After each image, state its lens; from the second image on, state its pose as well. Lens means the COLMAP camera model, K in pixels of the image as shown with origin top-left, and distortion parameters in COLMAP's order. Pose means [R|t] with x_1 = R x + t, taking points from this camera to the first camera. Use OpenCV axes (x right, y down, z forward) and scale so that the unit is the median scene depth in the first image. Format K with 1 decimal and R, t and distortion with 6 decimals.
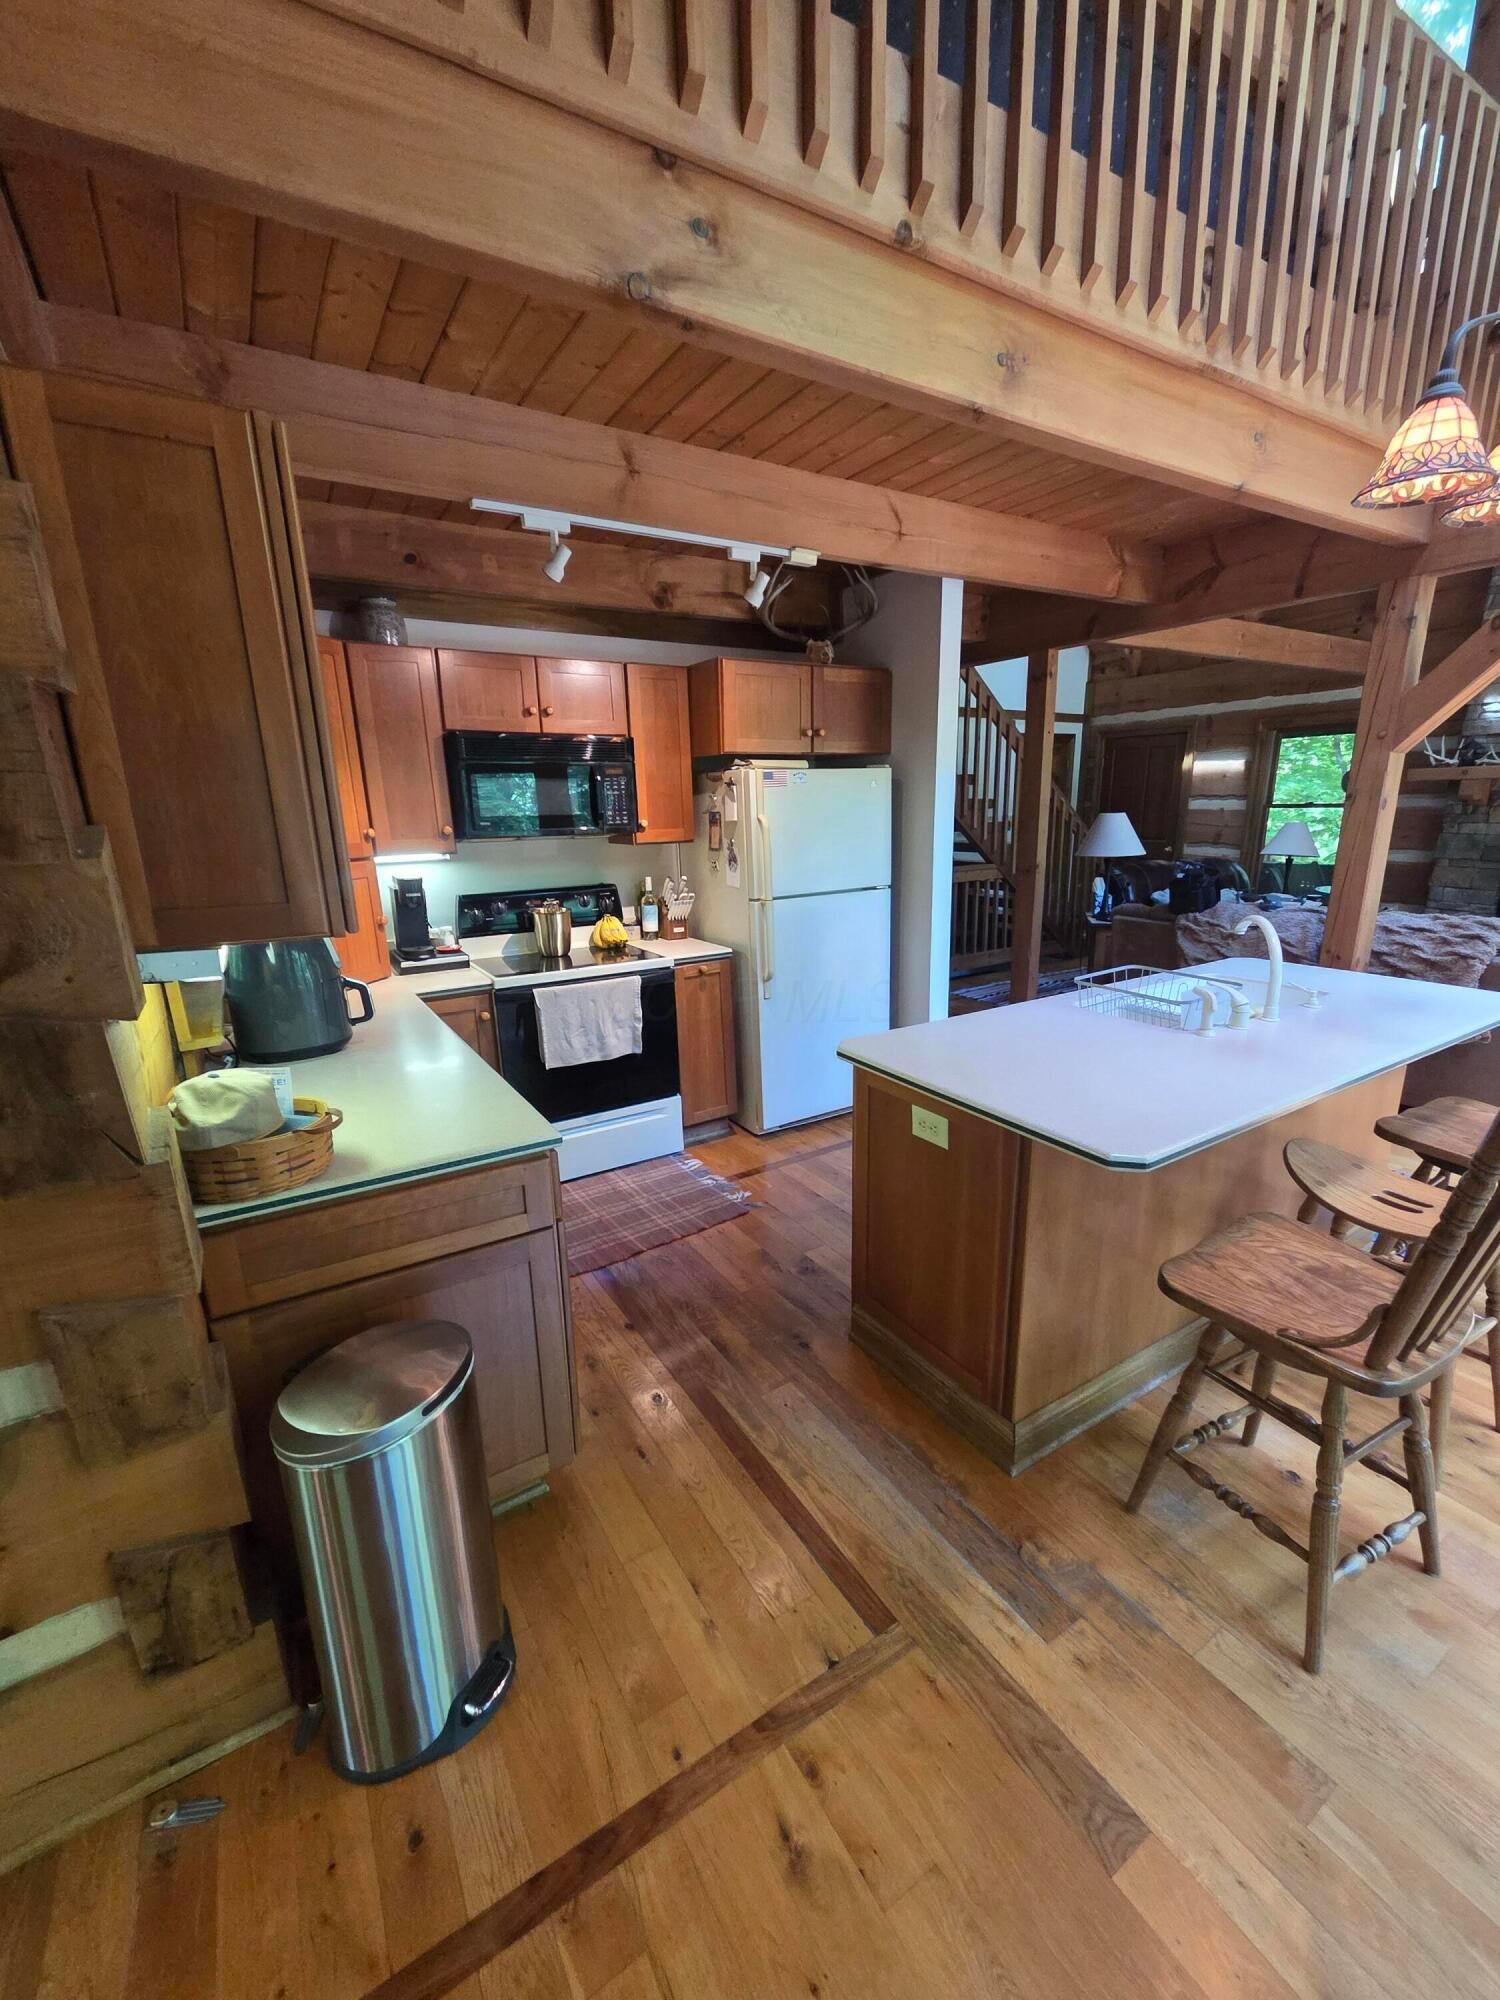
lens RADIAL K [[820.9, 0, 770.6], [0, 820.9, 1032.3], [0, 0, 1]] dist [0.001298, 0.001002]
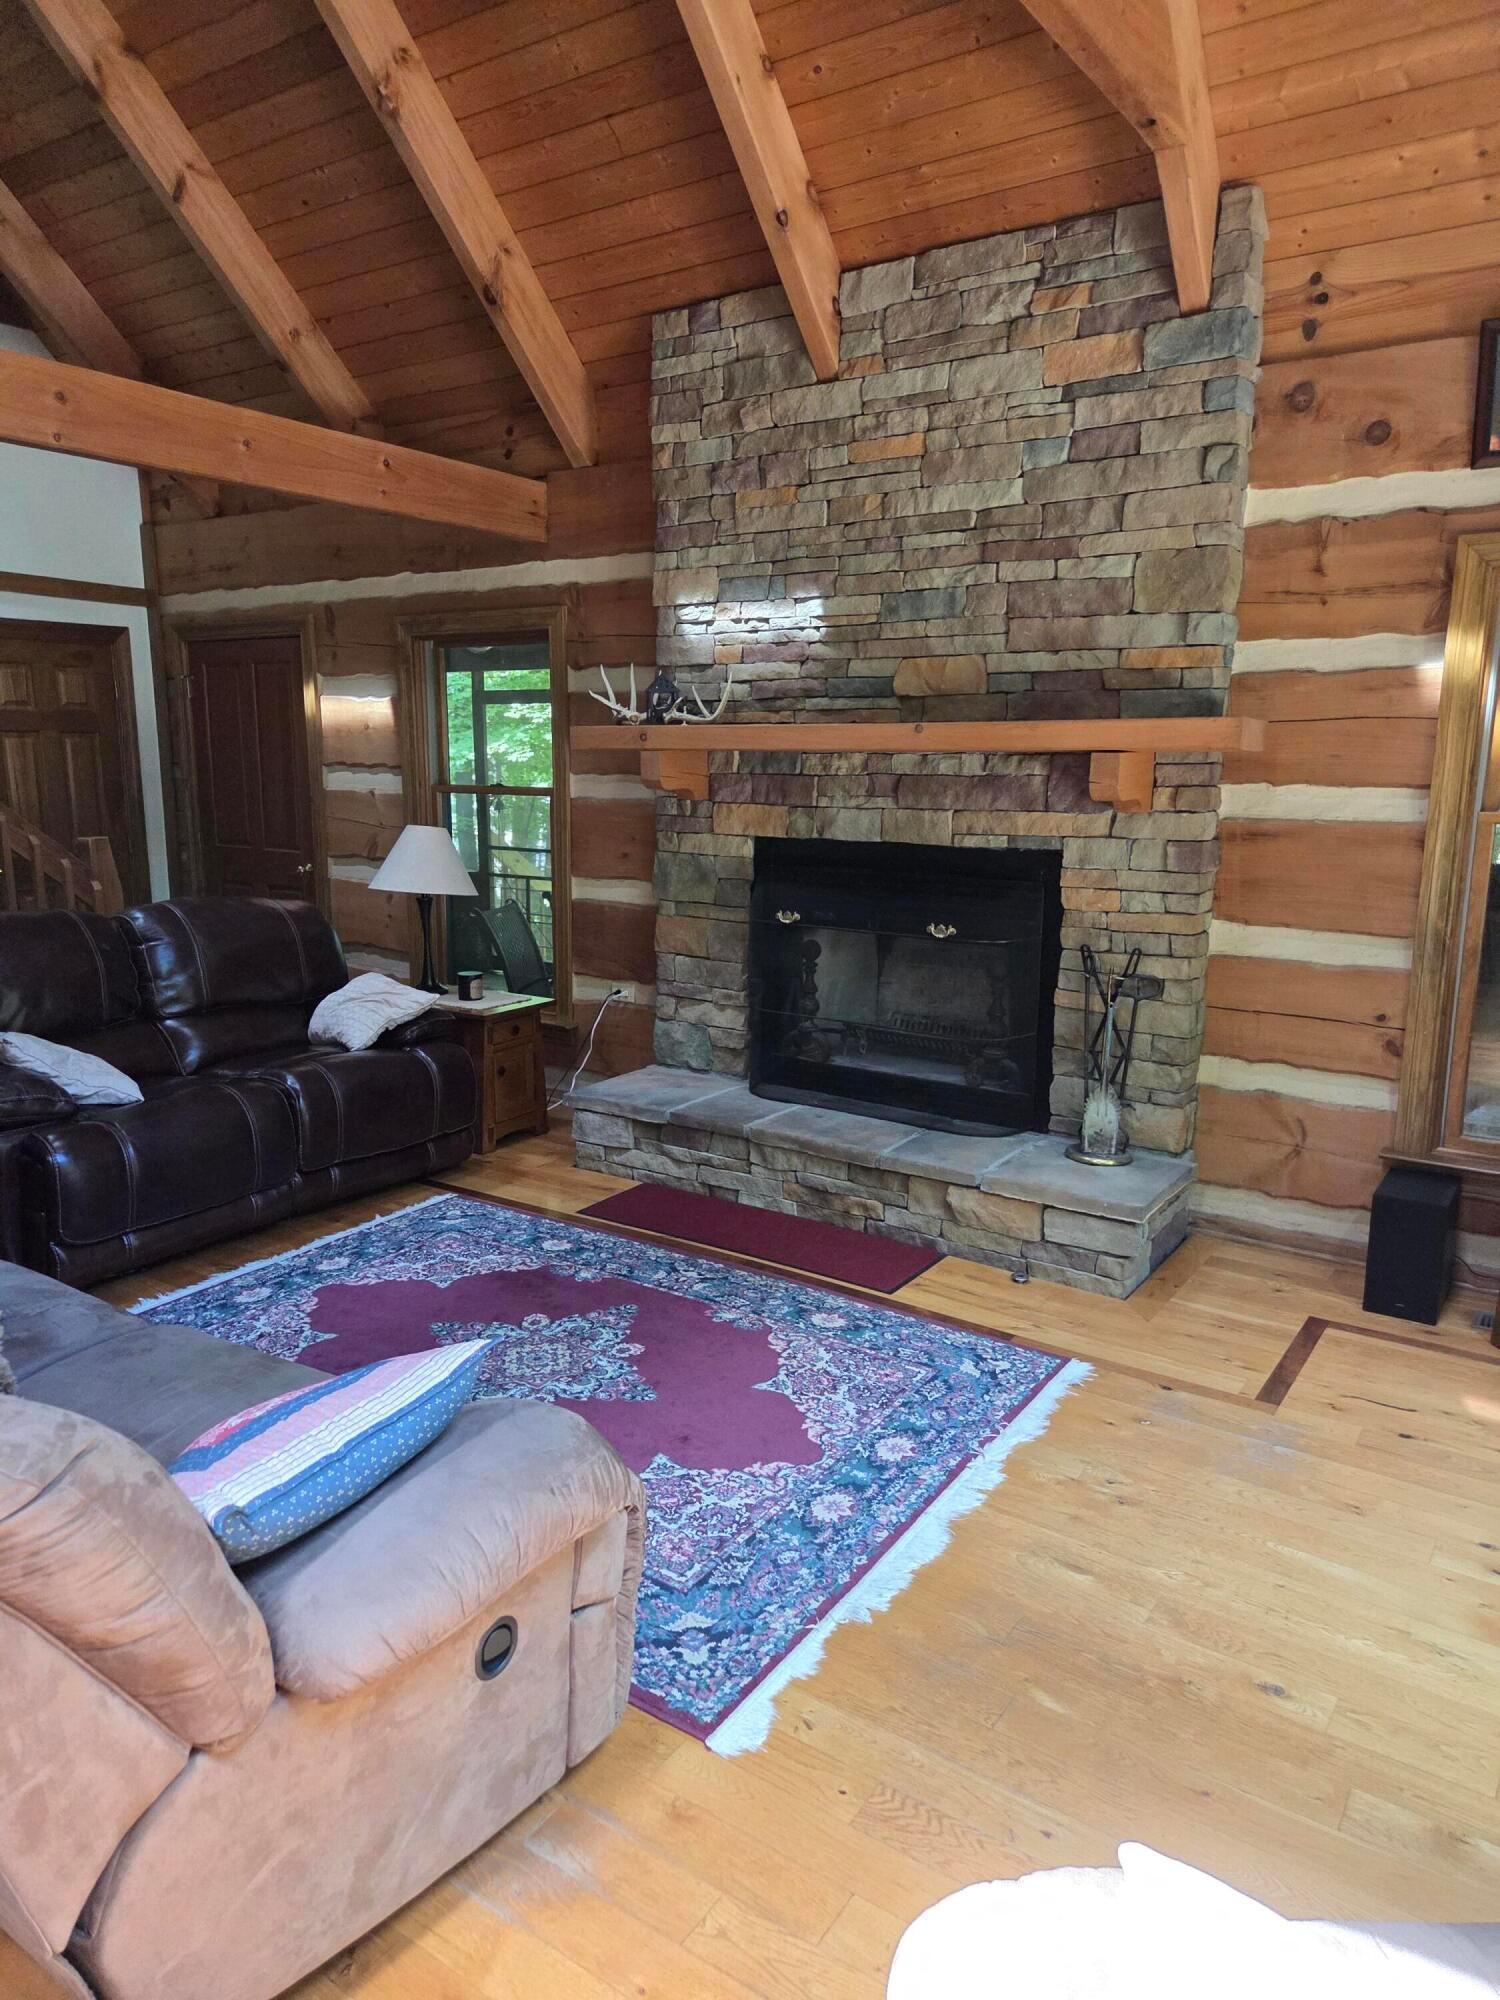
lens RADIAL K [[1344.8, 0, 727.5], [0, 1344.8, 1010.1], [0, 0, 1]] dist [0.077971, -0.071560]
pose [[0.922695, -0.047197, 0.382631, 1.014791], [0.079971, 0.994322, -0.070198, -0.155869], [-0.377145, 0.095371, 0.921231, 0.421491]]
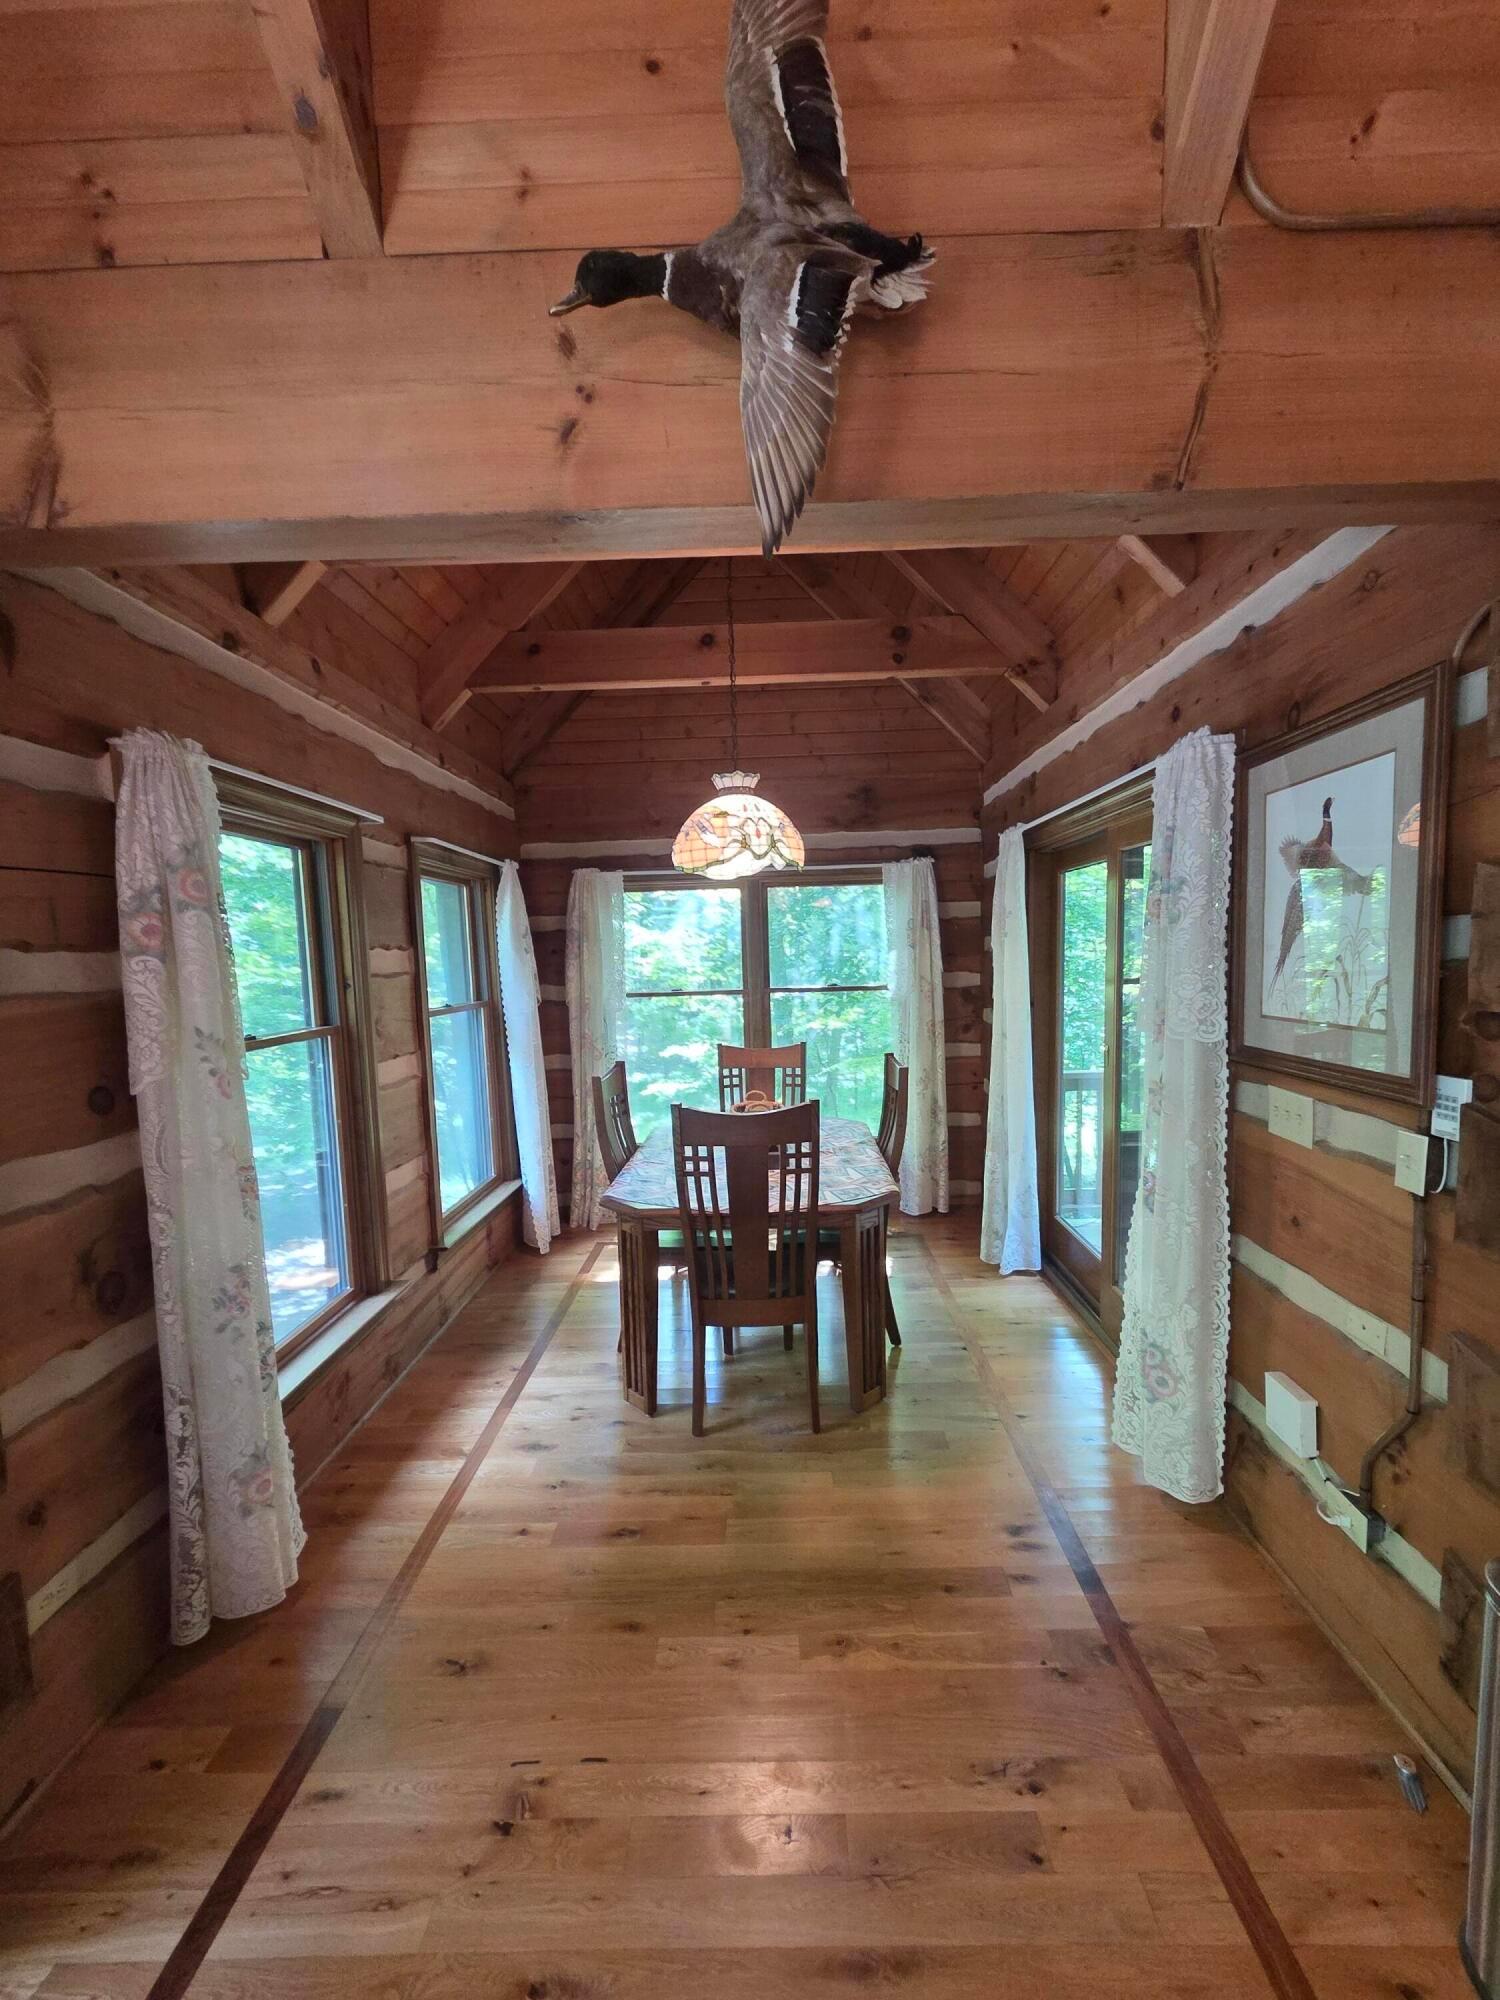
lens RADIAL K [[820.9, 0, 756.5], [0, 820.9, 1027.2], [0, 0, 1]] dist [0.001298, 0.001002]
pose [[-0.553376, 0.114316, -0.825050, 0.274514], [-0.185835, 0.948624, 0.256081, -0.090396], [0.811936, 0.295032, -0.503702, 0.205171]]
